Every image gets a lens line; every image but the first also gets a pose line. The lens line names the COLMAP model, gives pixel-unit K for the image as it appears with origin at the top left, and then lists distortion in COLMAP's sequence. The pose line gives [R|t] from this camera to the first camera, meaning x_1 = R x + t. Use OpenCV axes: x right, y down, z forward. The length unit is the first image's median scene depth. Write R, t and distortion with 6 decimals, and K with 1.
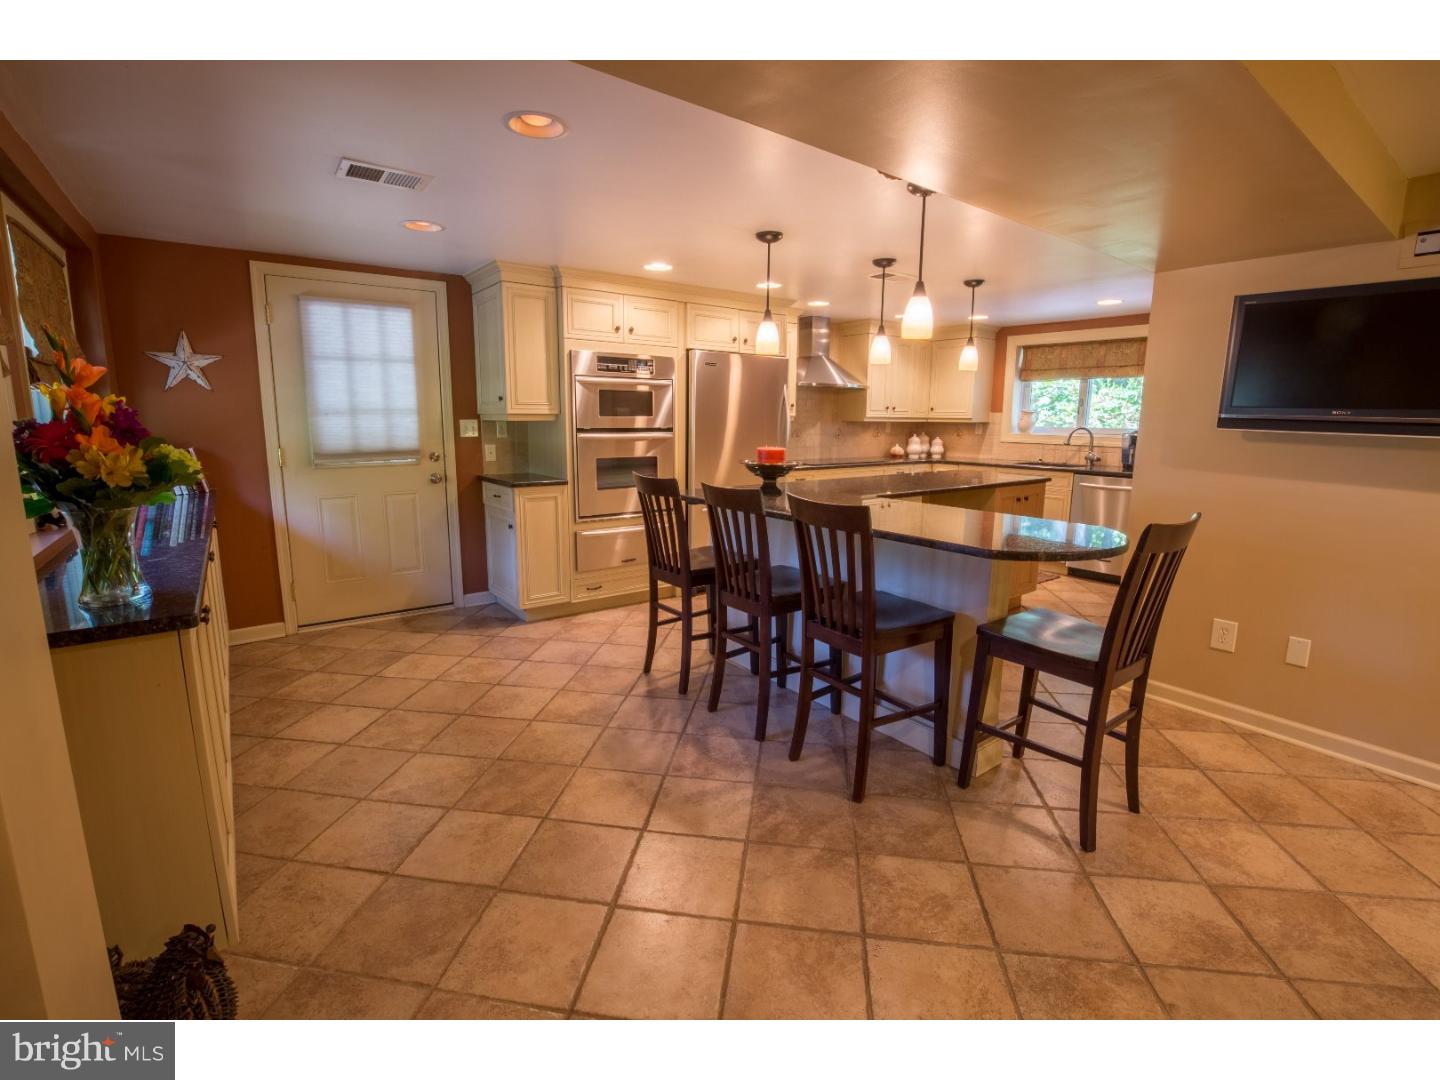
lens RADIAL K [[658.4, 0, 716.1], [0, 658.4, 529.3], [0, 0, 1]] dist [-0.043131, 0.008107]
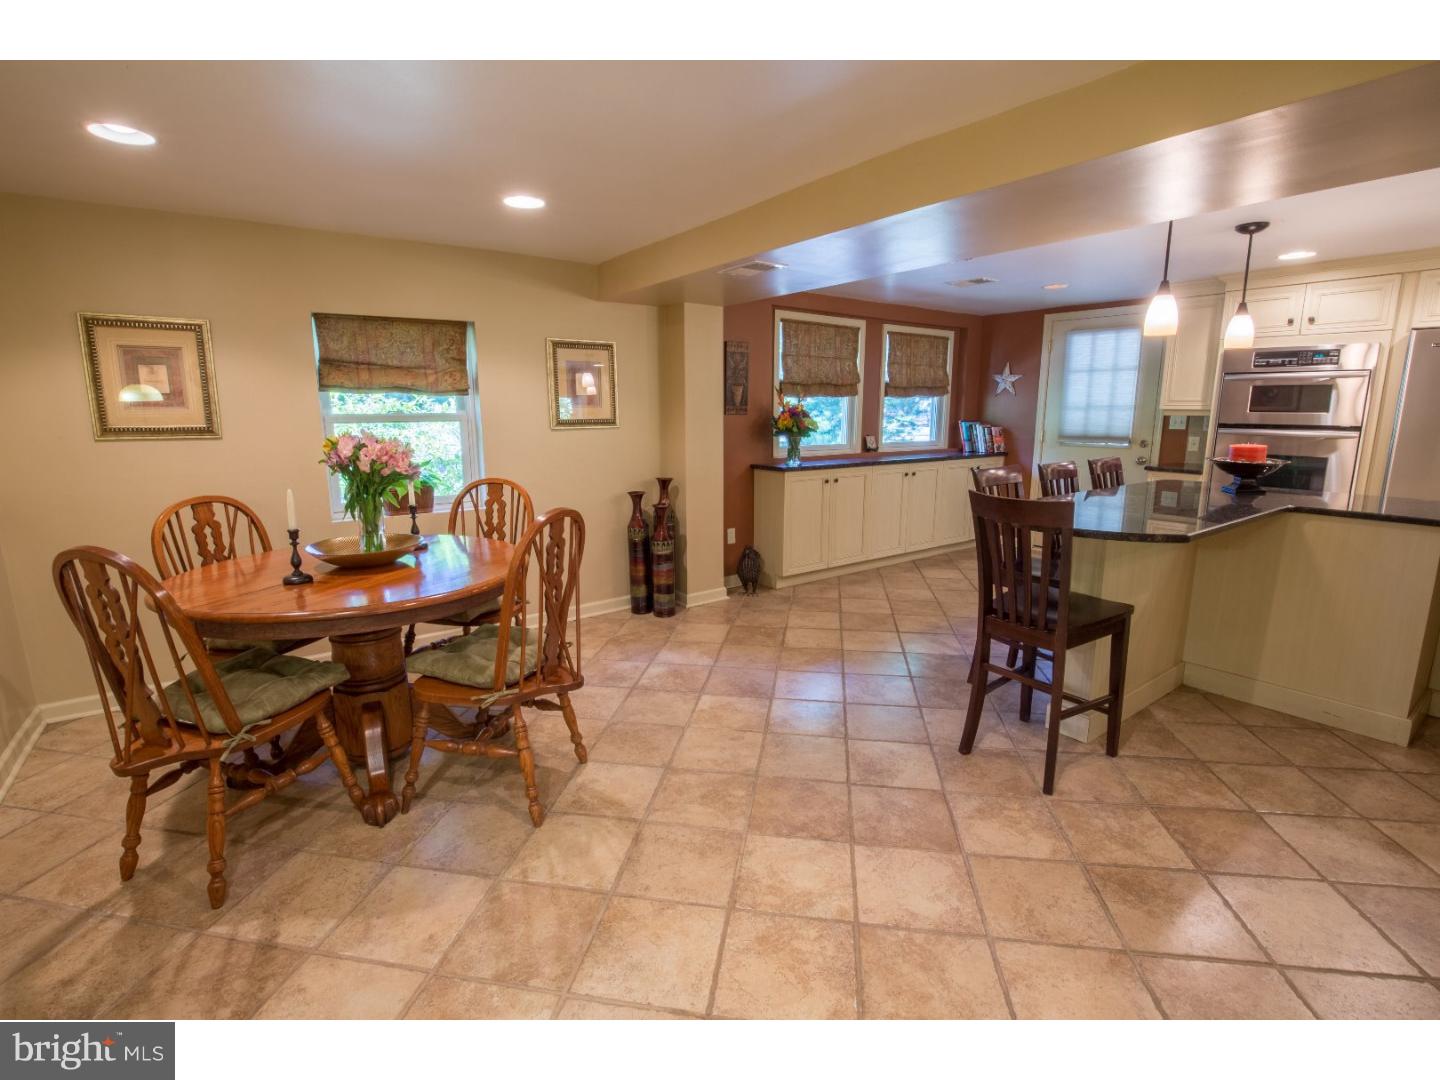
lens RADIAL K [[658.4, 0, 716.1], [0, 658.4, 529.3], [0, 0, 1]] dist [-0.043131, 0.008107]
pose [[-0.013999, 0.175922, -0.984305, 0.816866], [-0.162071, 0.970985, 0.175846, -0.036149], [0.986680, 0.161989, 0.014919, 0.196386]]
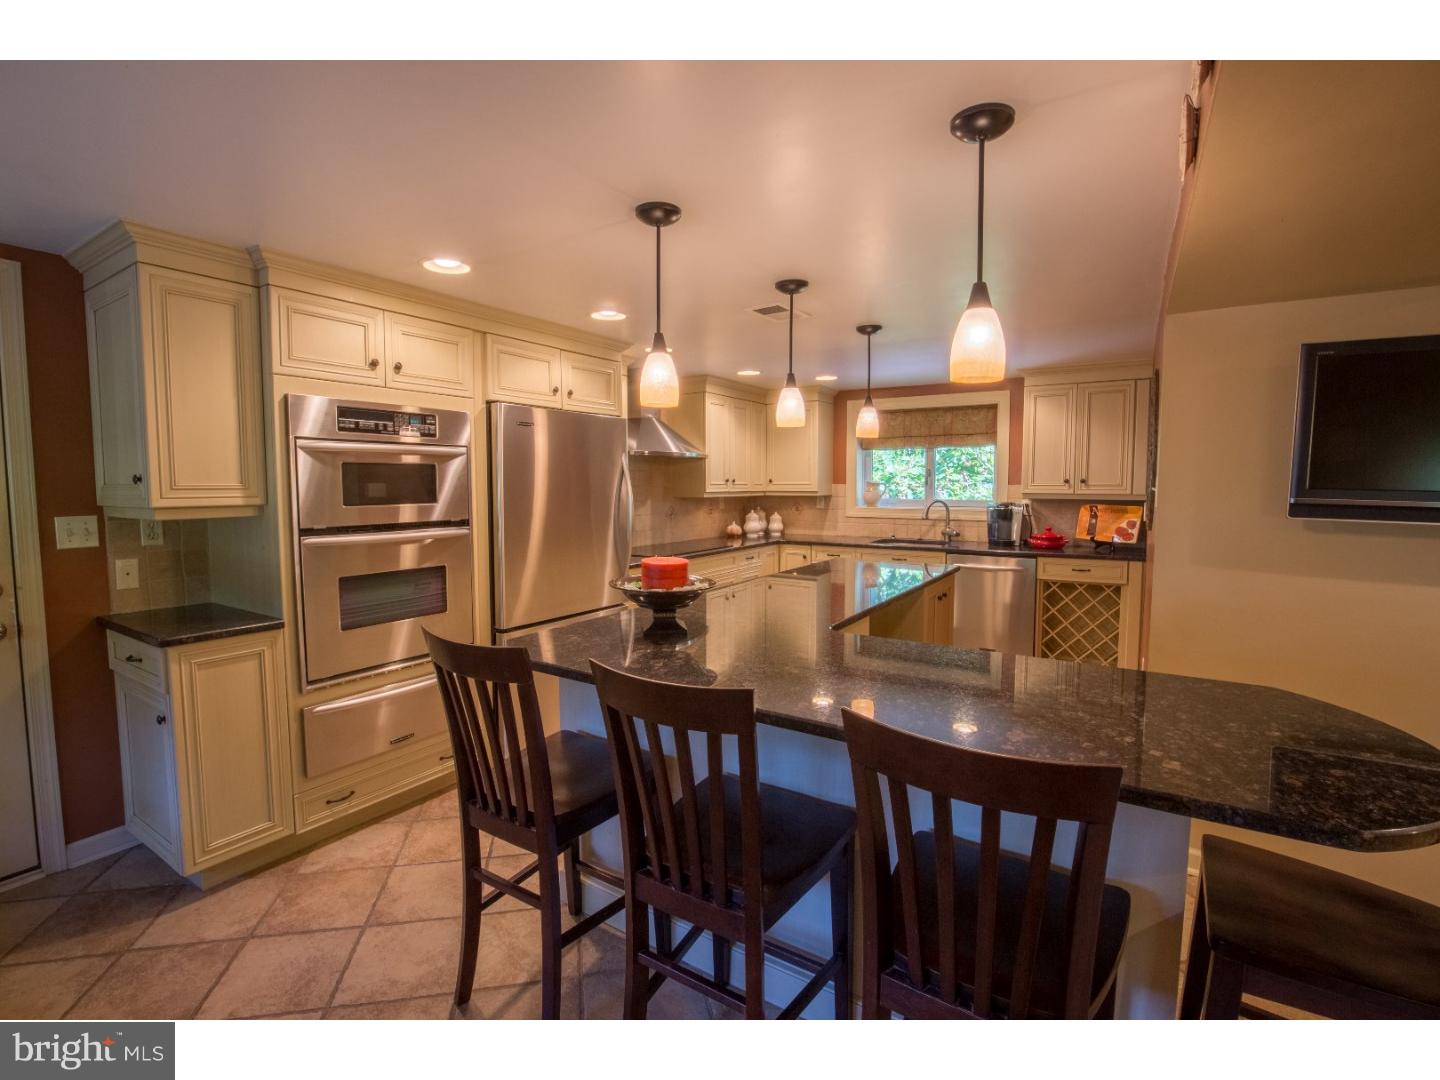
lens RADIAL K [[658.4, 0, 716.1], [0, 658.4, 529.3], [0, 0, 1]] dist [-0.043131, 0.008107]
pose [[0.938105, -0.033096, 0.344767, -0.063098], [0.066446, 0.994132, -0.085366, -0.077247], [-0.339918, 0.102991, 0.934799, 0.330561]]
